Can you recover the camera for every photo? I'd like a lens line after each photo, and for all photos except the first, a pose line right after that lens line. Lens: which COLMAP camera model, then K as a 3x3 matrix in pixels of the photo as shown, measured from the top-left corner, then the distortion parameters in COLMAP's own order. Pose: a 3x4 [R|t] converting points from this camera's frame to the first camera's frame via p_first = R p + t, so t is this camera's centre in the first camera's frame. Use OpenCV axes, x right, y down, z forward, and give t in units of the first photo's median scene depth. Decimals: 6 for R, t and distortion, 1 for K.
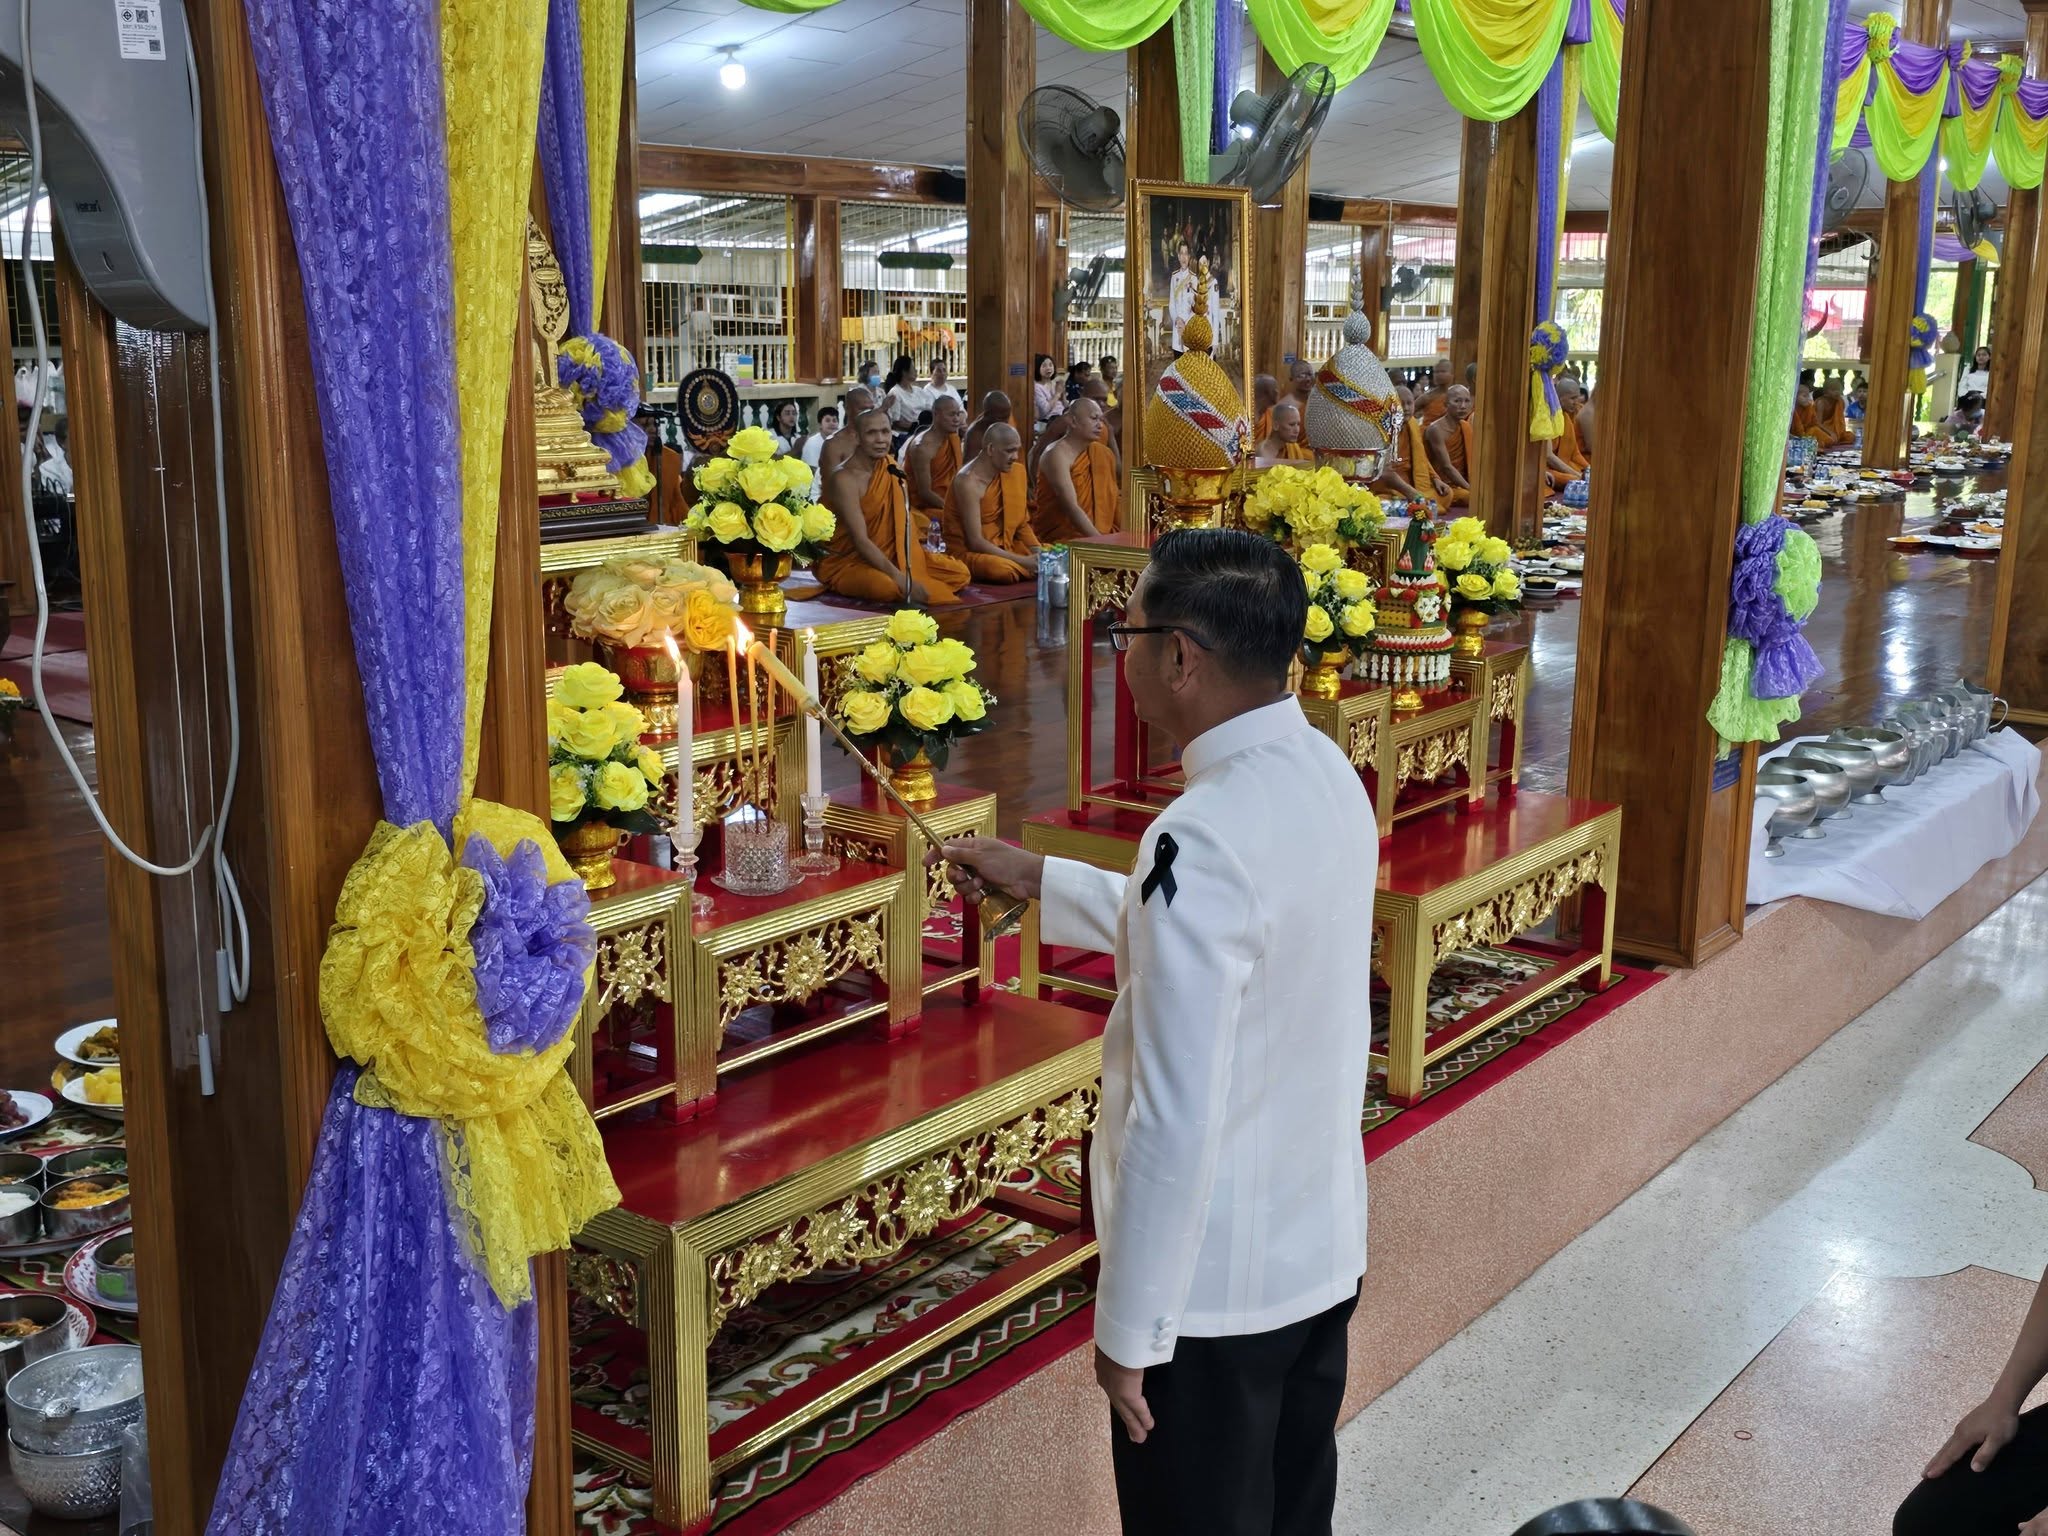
lens RADIAL K [[2250.5, 0, 1065.6], [0, 2250.5, 760.4], [0, 0, 1]] dist [0.167736, -0.453567]
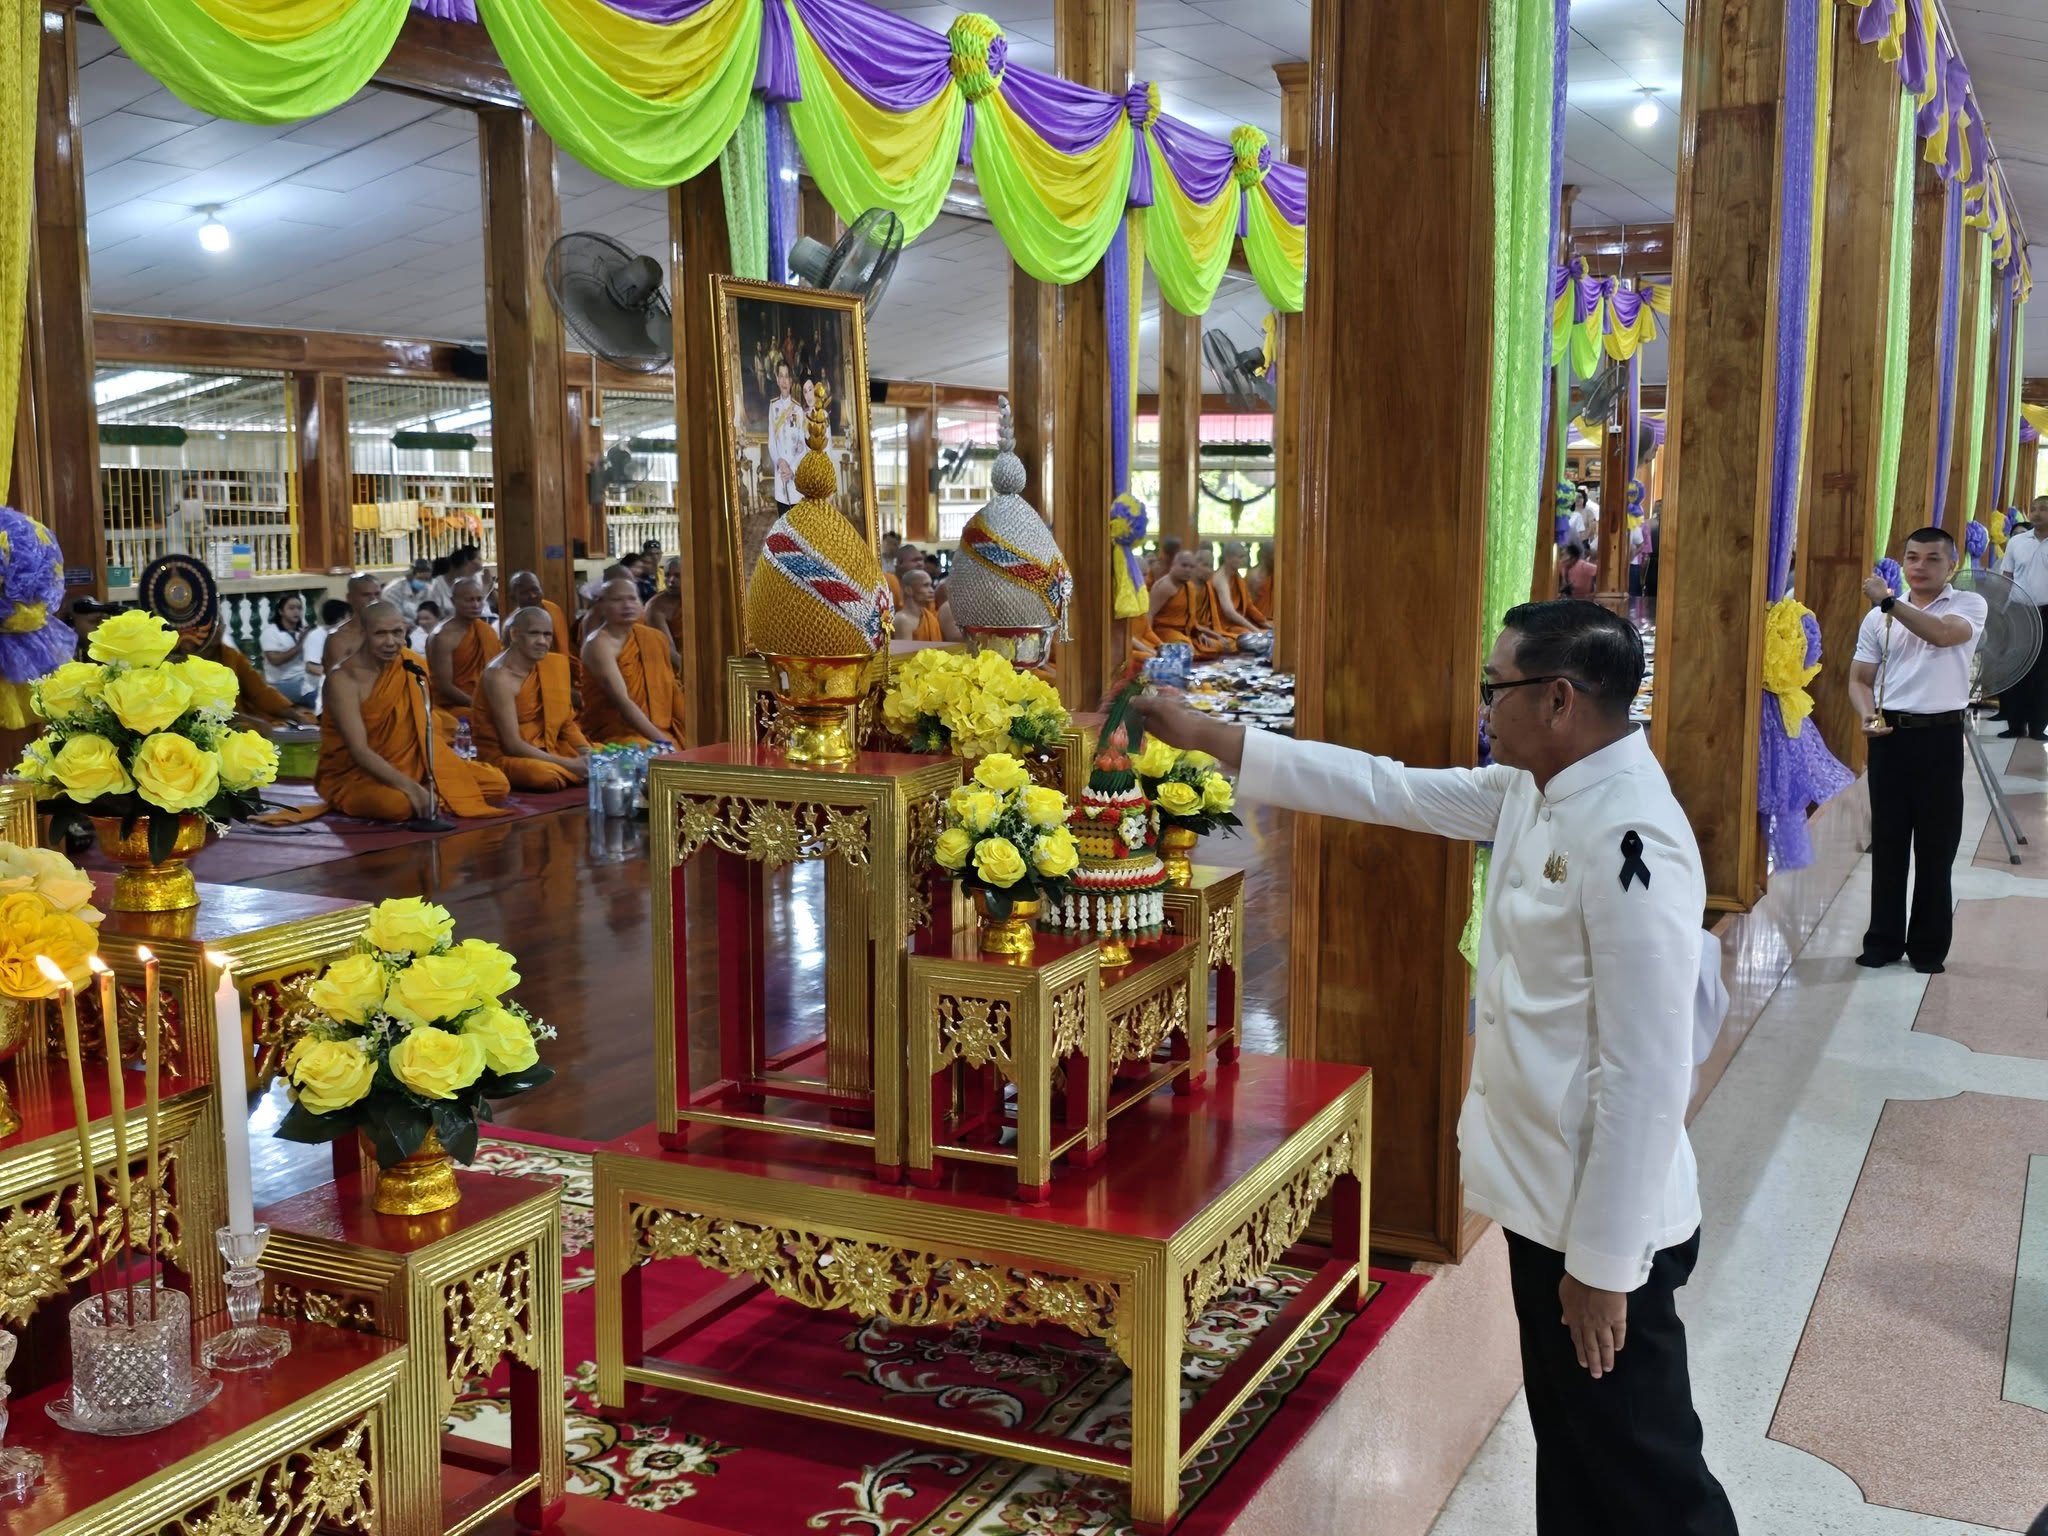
lens RADIAL K [[2250.5, 0, 1065.6], [0, 2250.5, 760.4], [0, 0, 1]] dist [0.167736, -0.453567]
pose [[0.979607, -0.037837, 0.197327, -0.009547], [0.053579, 0.995739, -0.075059, -0.033015], [-0.193646, 0.084101, 0.977460, 0.245865]]
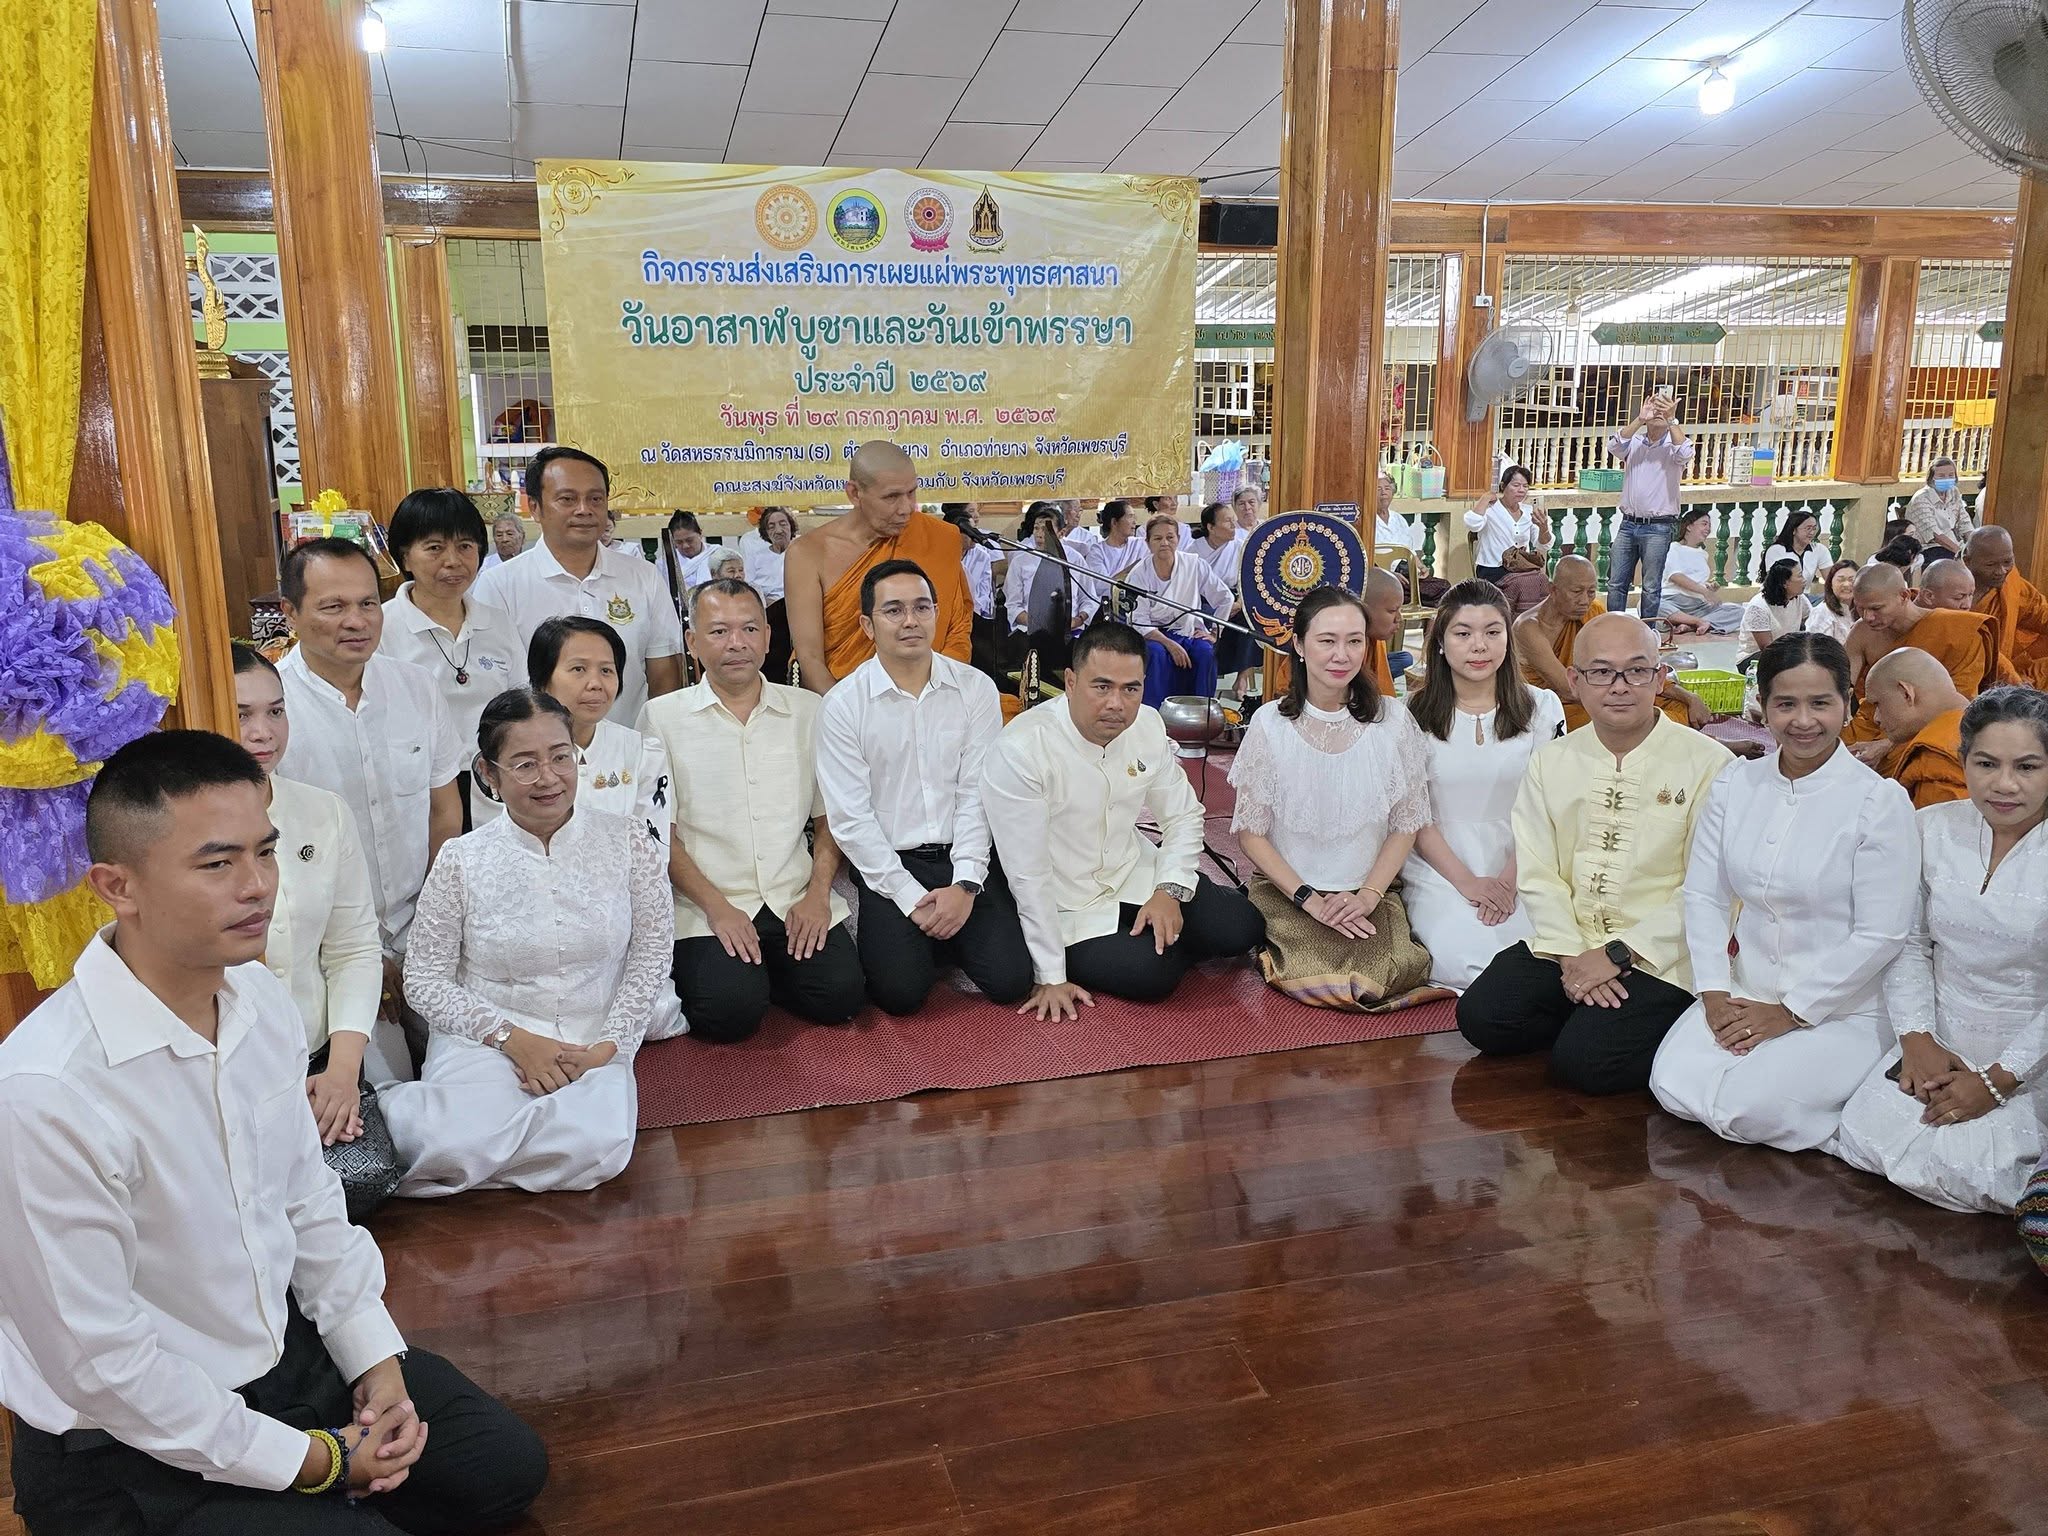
lens RADIAL K [[1719.5, 0, 1024.0], [0, 1719.5, 768.0], [0, 0, 1]] dist [0.003782, 0.000520]
pose [[0.796785, 0.119676, -0.592294, 0.143482], [-0.107576, 0.992627, 0.055849, -0.291473], [0.594610, 0.019217, 0.803784, 1.402325]]
